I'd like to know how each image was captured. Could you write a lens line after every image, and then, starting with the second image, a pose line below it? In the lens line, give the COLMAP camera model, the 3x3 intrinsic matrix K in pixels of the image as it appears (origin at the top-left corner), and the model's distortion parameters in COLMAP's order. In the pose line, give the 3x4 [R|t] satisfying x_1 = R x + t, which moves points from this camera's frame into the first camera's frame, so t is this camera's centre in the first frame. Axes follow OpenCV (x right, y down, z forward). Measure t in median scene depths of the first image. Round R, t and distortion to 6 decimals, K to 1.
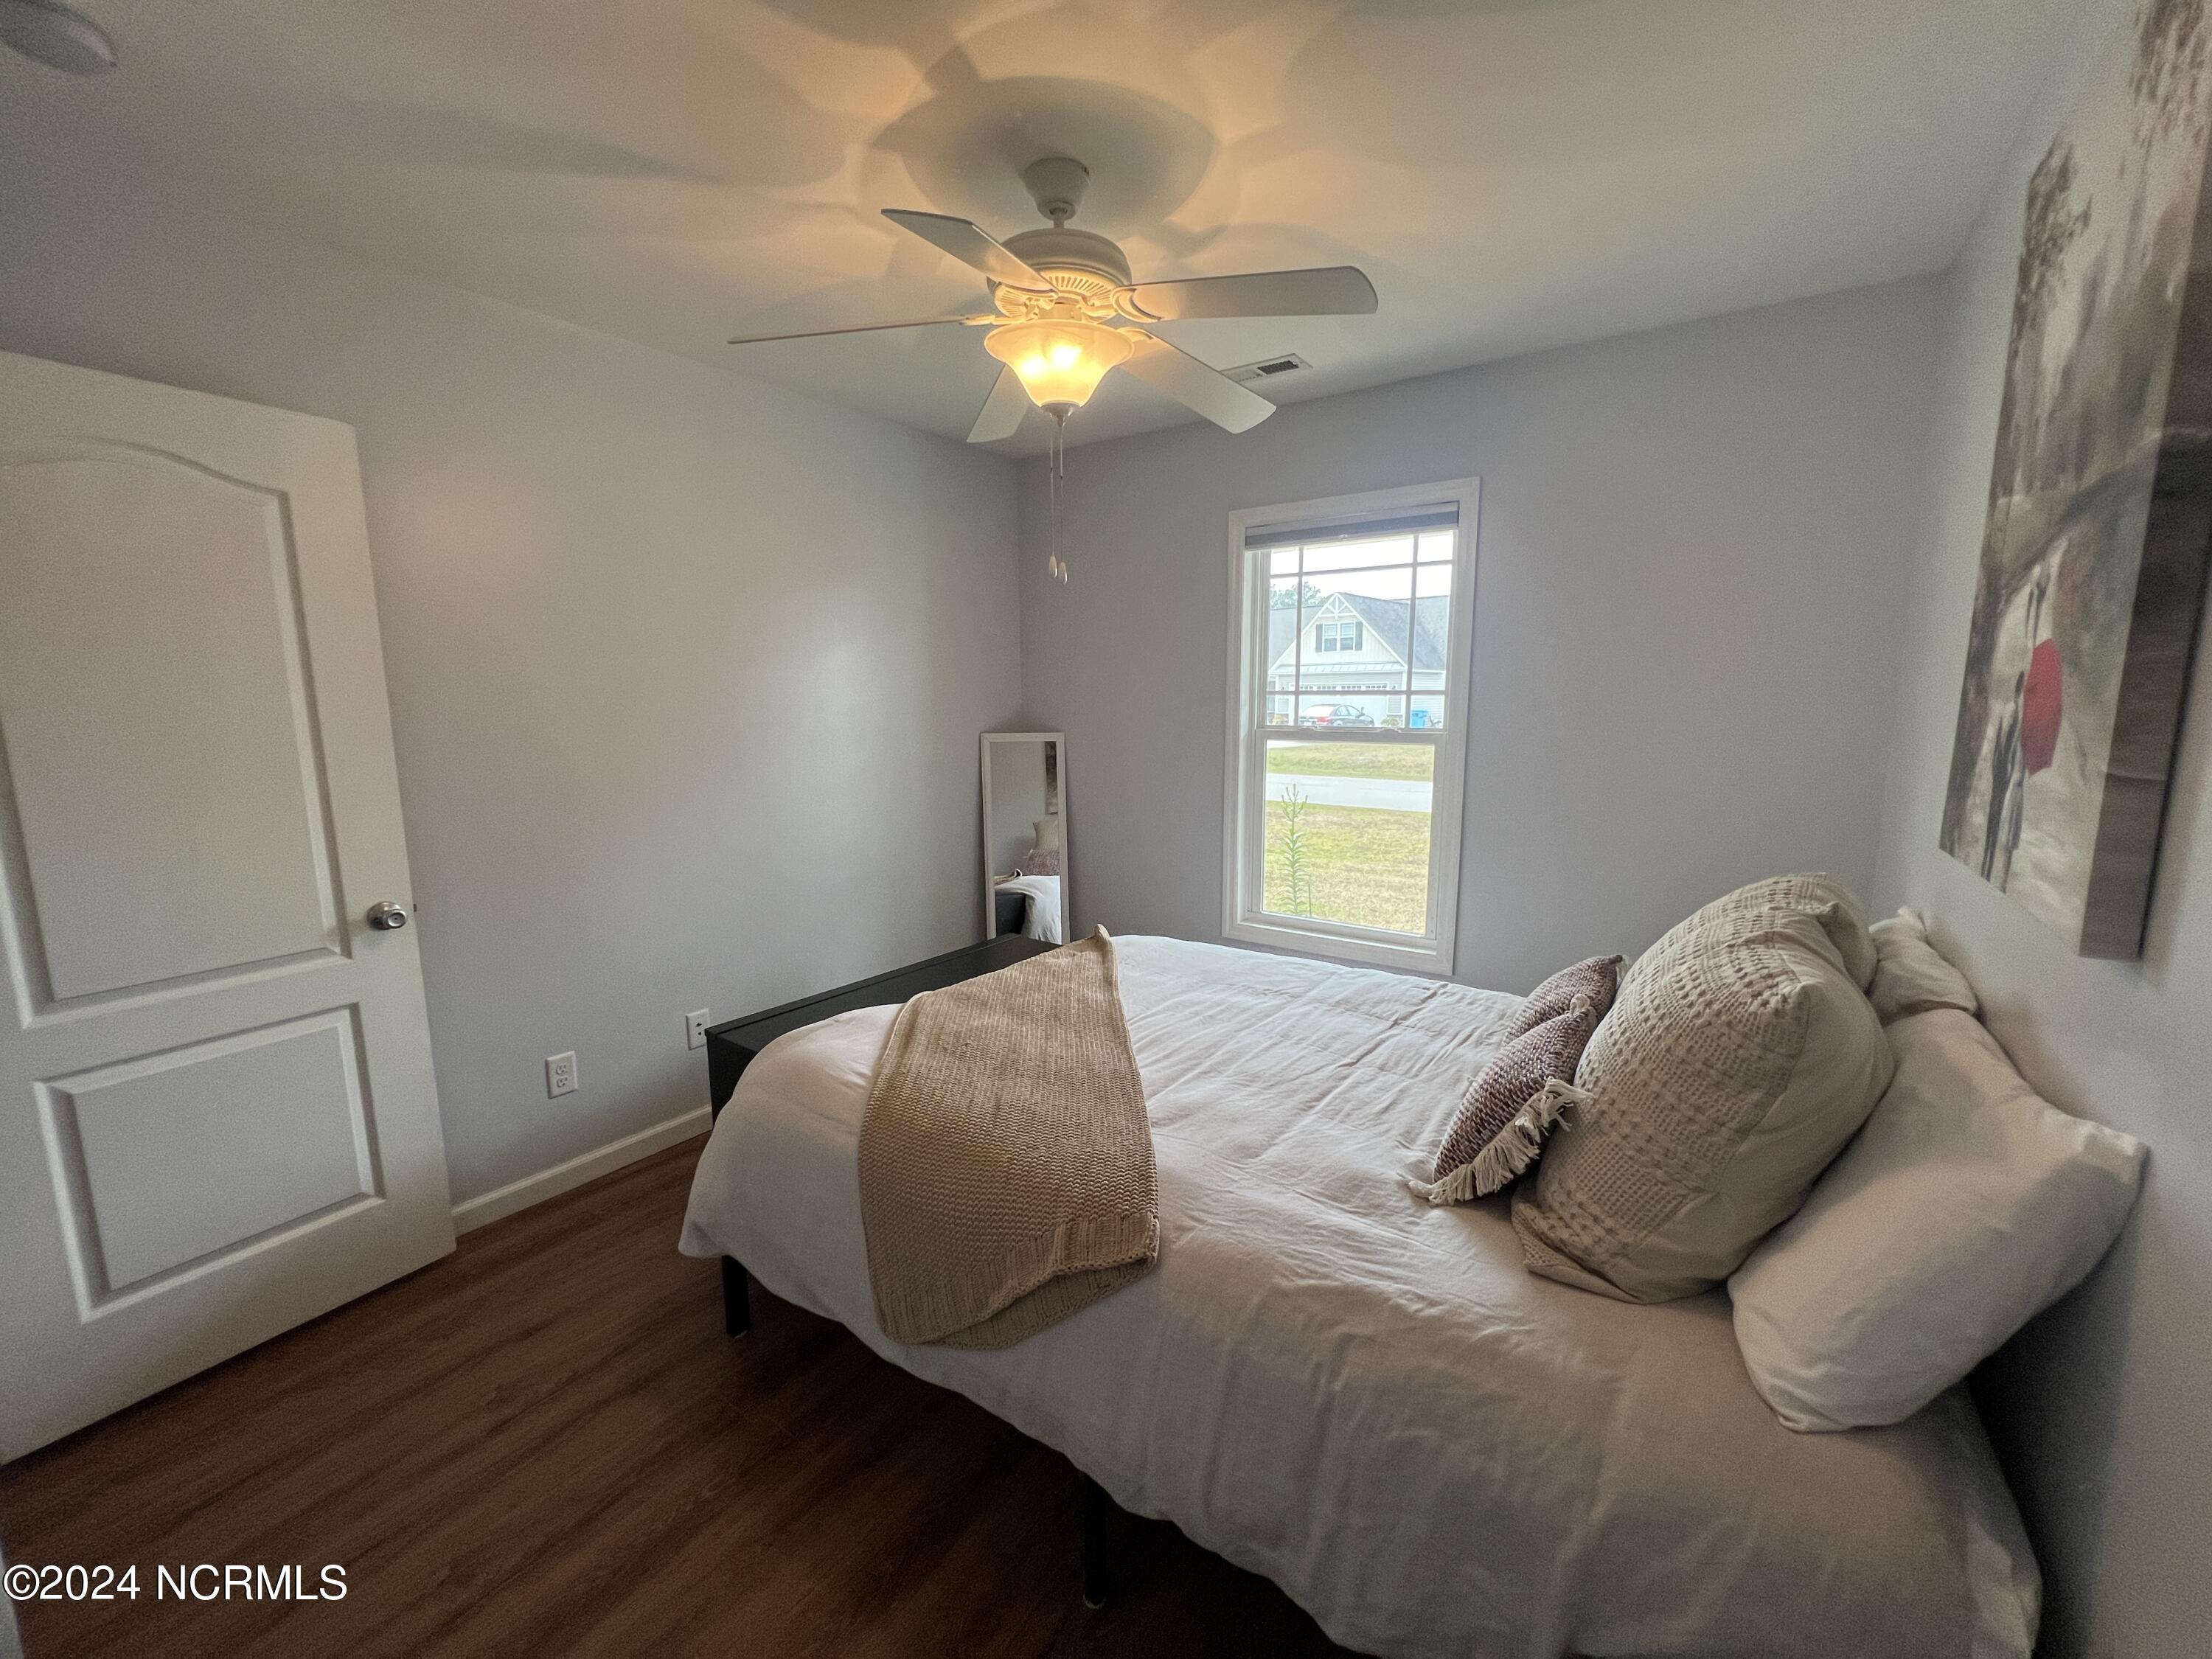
lens RADIAL K [[894.9, 0, 1101.2], [0, 894.9, 832.3], [0, 0, 1]] dist [-0.002734, 0.000516]
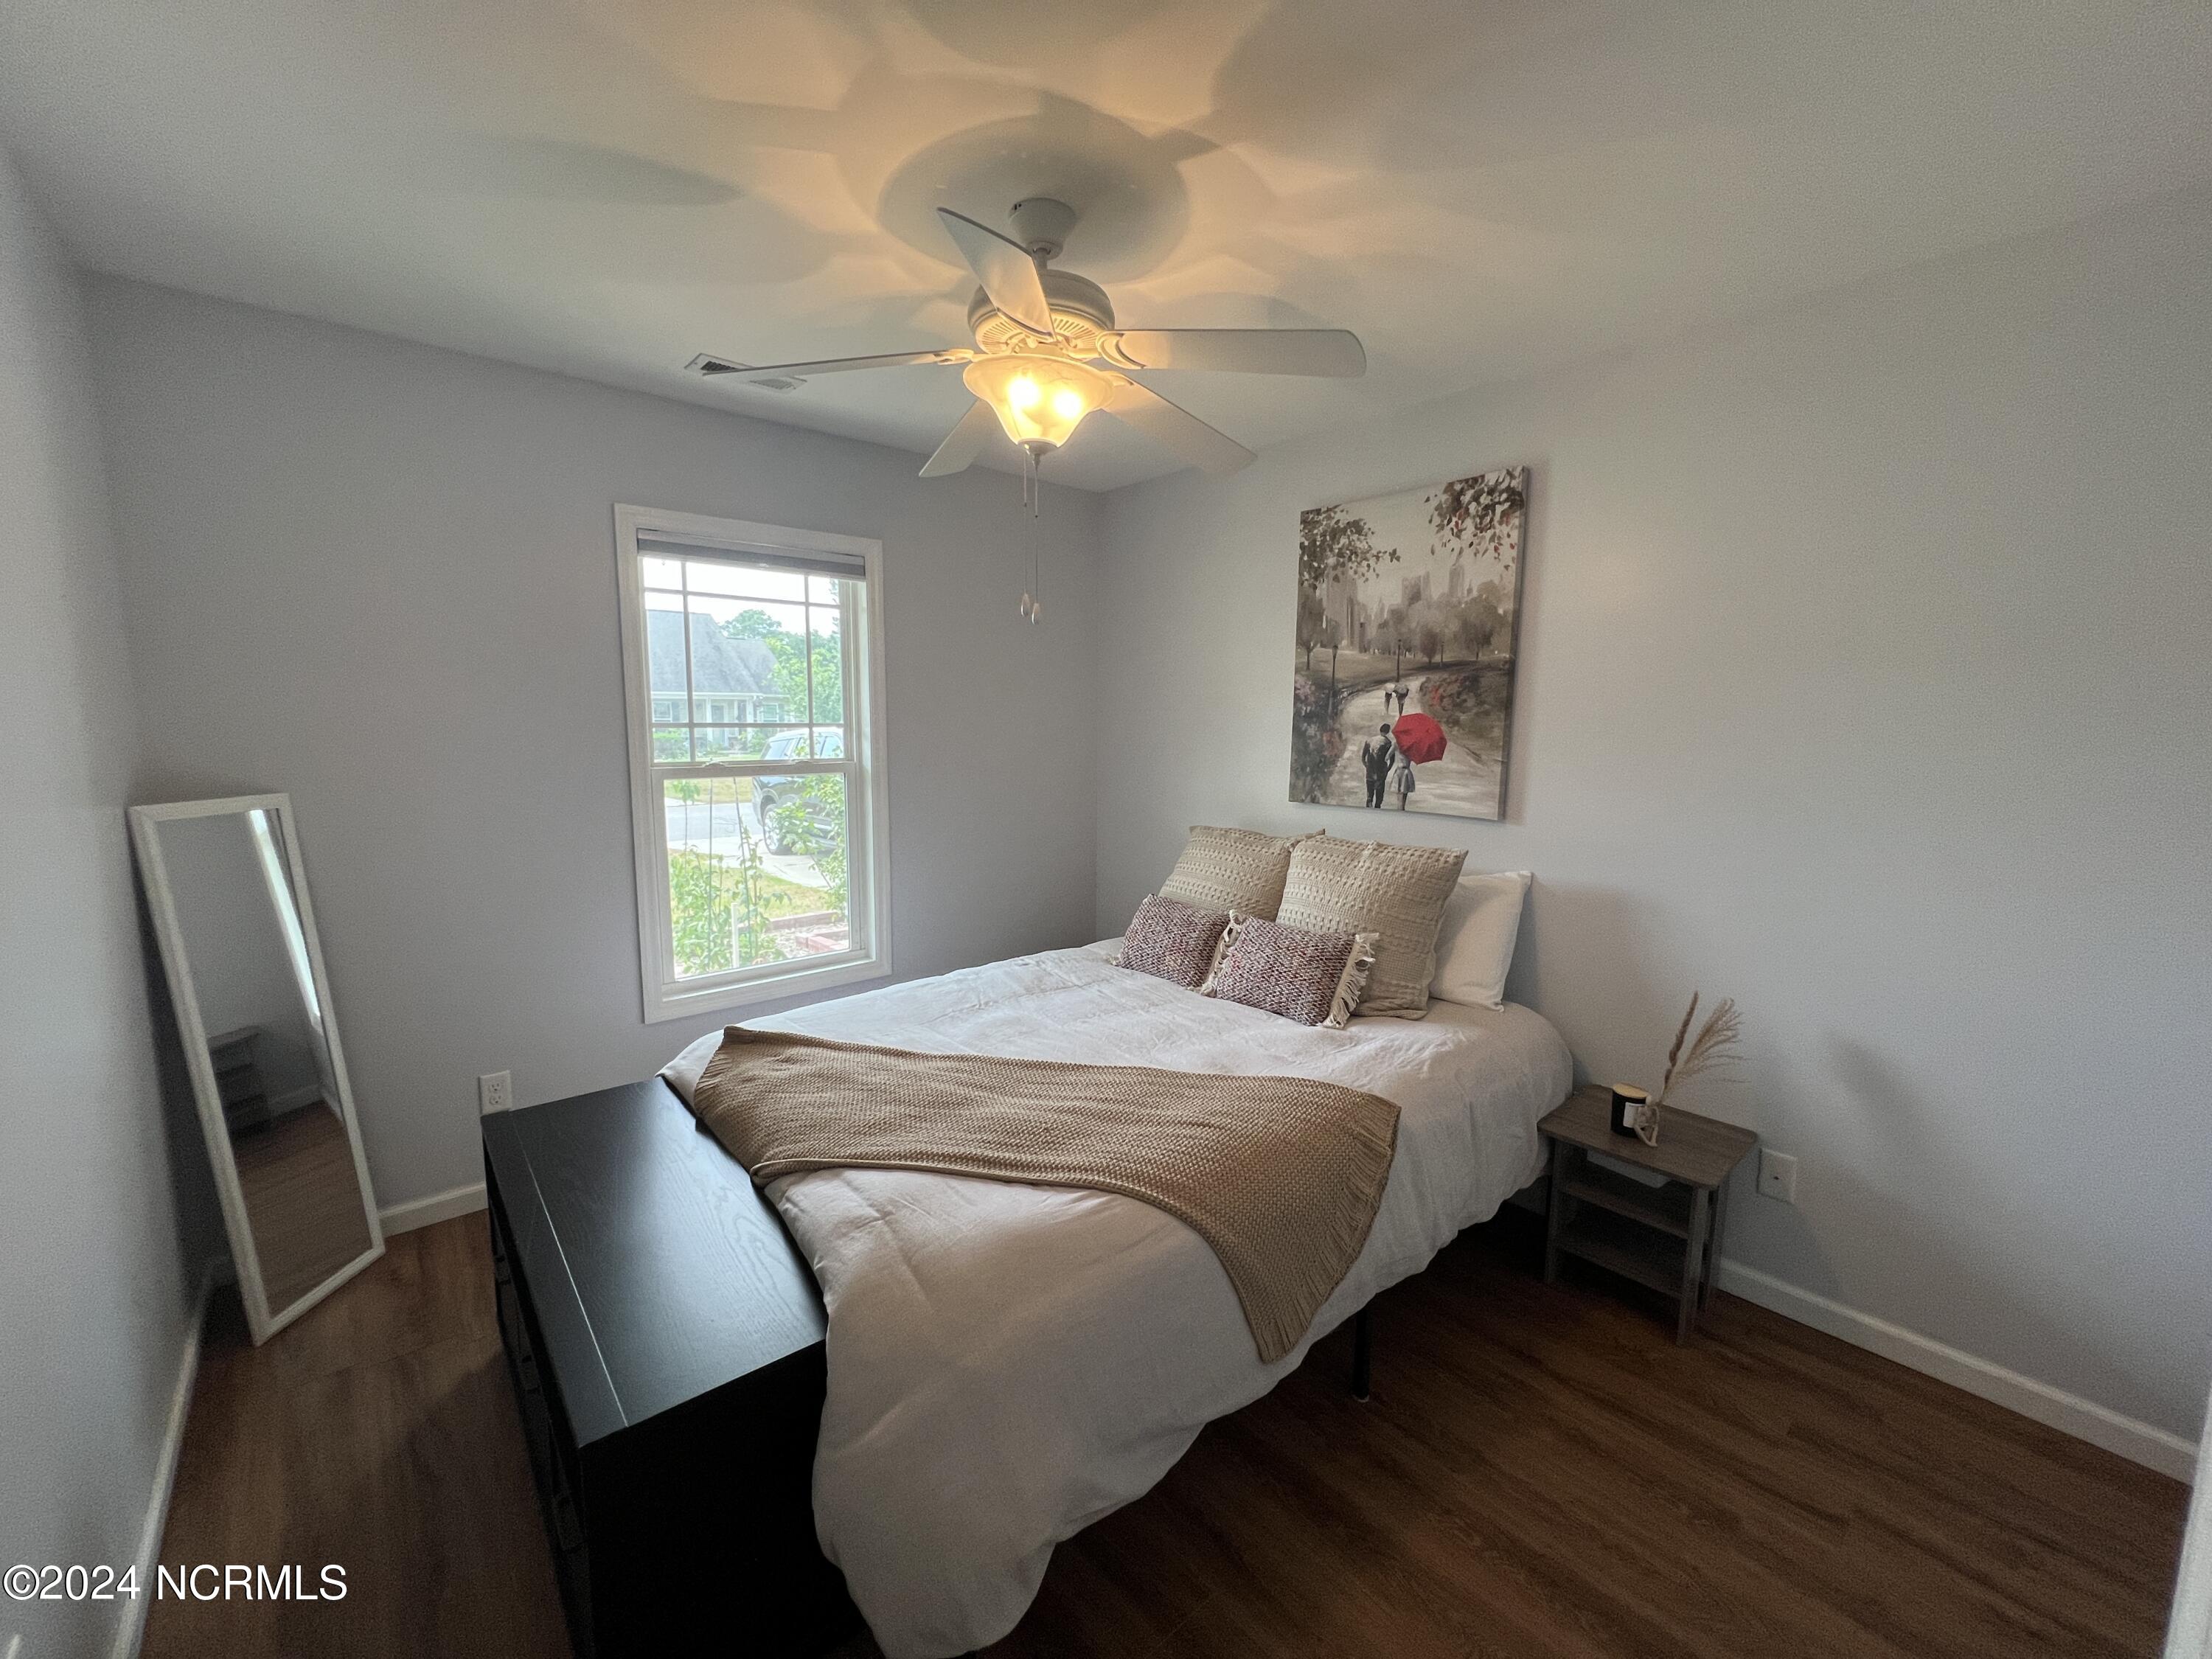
lens RADIAL K [[894.9, 0, 1099.0], [0, 894.9, 831.2], [0, 0, 1]] dist [-0.002734, 0.000516]
pose [[0.224987, -0.120440, 0.966889, -1.018679], [0.140176, 0.986009, 0.090204, -0.136890], [-0.964226, 0.115240, 0.238722, 0.742780]]
